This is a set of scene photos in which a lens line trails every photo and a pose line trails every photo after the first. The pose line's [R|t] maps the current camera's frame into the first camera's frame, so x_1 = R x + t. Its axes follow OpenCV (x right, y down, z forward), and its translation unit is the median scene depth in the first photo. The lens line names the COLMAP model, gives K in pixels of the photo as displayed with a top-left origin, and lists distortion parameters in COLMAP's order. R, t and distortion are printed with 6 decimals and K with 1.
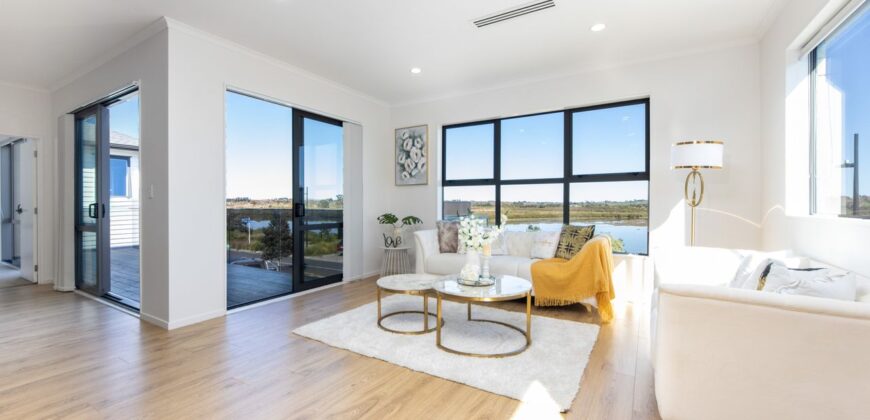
lens RADIAL K [[333.5, 0, 437.1], [0, 333.5, 213.7], [0, 0, 1]] dist [0.001008, -0.000002]
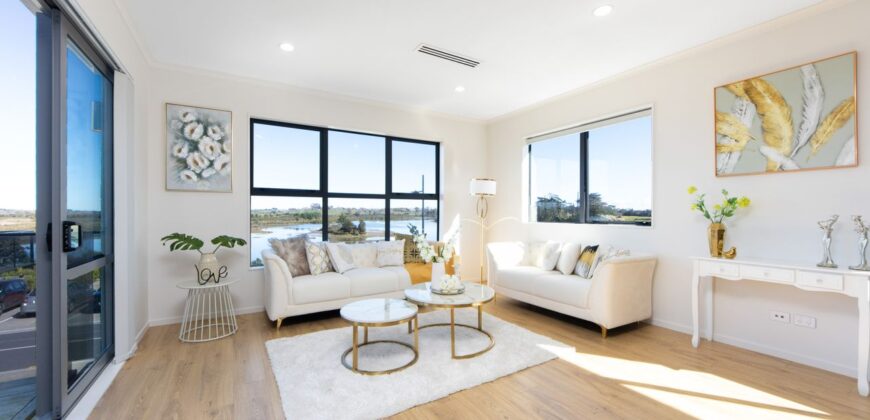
lens RADIAL K [[333.5, 0, 437.1], [0, 333.5, 213.7], [0, 0, 1]] dist [0.001008, -0.000002]
pose [[0.477354, 0.001242, 0.878710, -0.458983], [0.028907, 0.999436, -0.017116, -0.013870], [-0.878236, 0.033571, 0.477049, 0.251290]]
